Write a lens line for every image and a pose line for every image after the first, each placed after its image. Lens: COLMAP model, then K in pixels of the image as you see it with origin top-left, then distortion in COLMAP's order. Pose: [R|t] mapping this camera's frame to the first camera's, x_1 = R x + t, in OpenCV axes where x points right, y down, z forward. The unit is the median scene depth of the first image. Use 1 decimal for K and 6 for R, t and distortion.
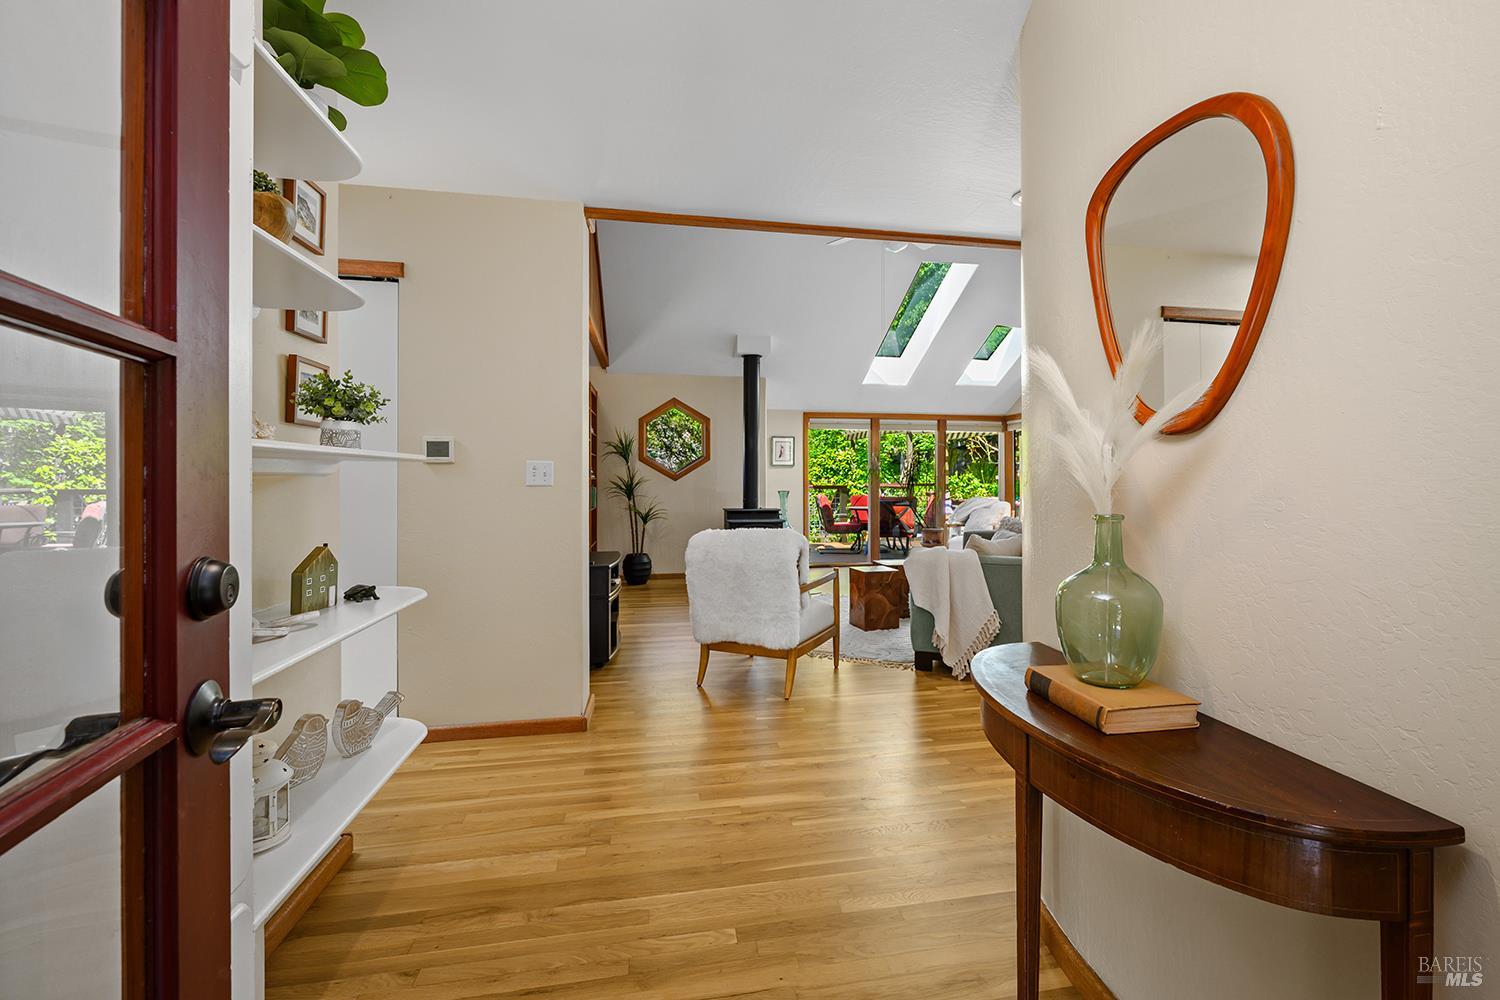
lens RADIAL K [[662.6, 0, 780.7], [0, 662.6, 476.3], [0, 0, 1]] dist [-0.000825, -0.000108]
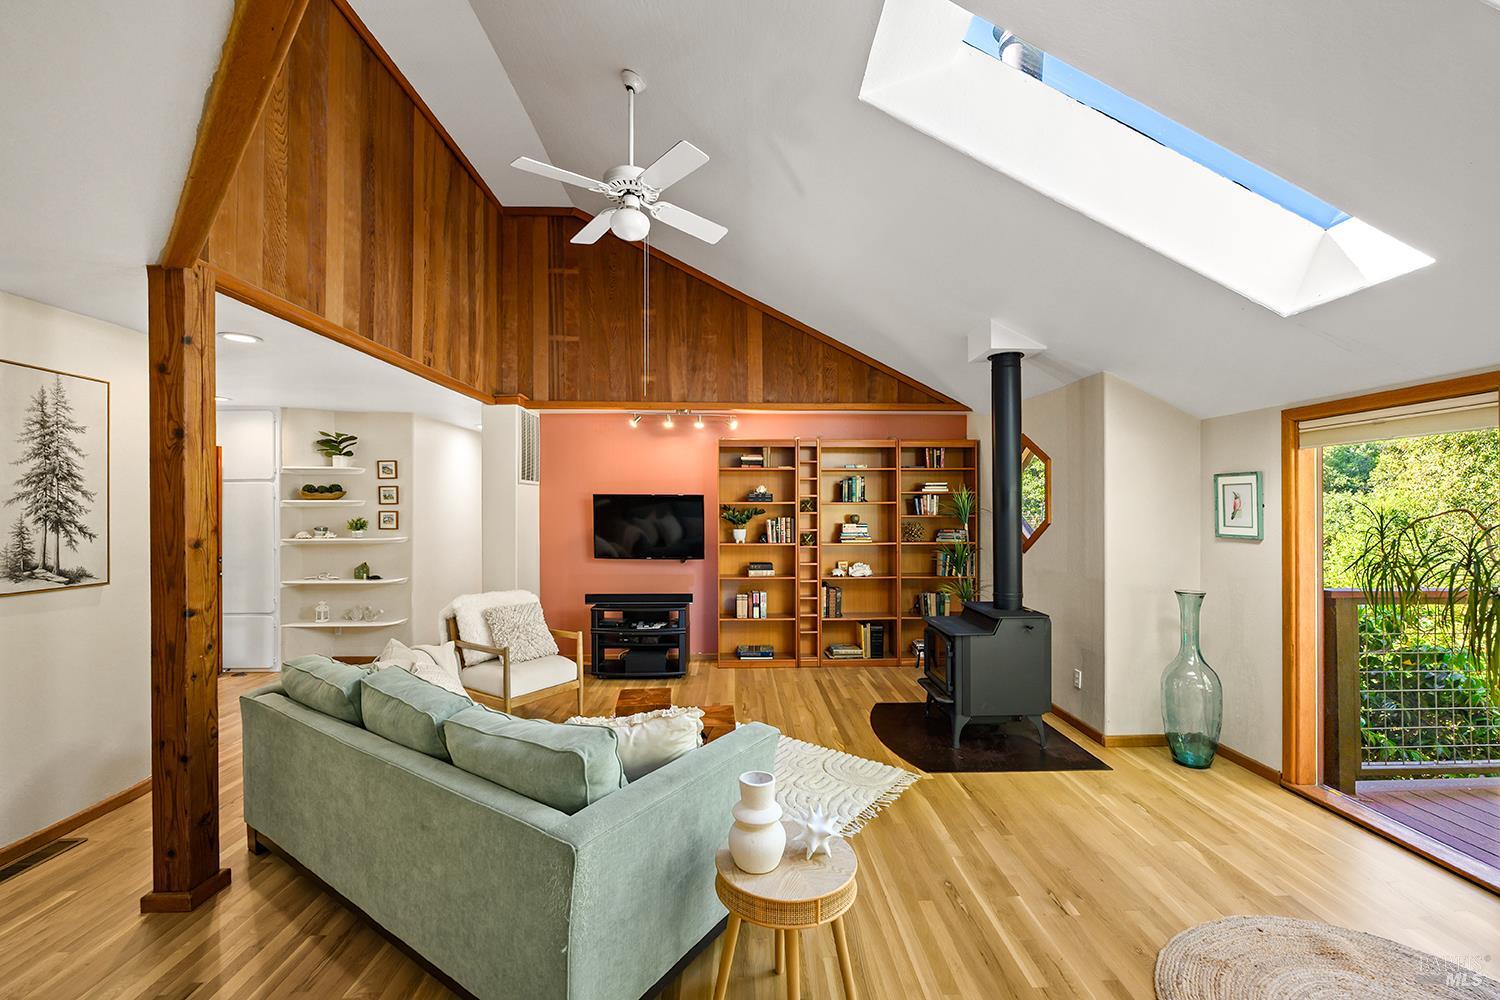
lens RADIAL K [[604.7, 0, 751.1], [0, 604.7, 506.8], [0, 0, 1]] dist [-0.001378, -0.000046]
pose [[-0.158647, -0.000642, -0.987335, 0.484450], [0.005167, 0.999986, -0.001480, -0.039786], [0.987322, -0.005336, -0.158641, 0.771539]]
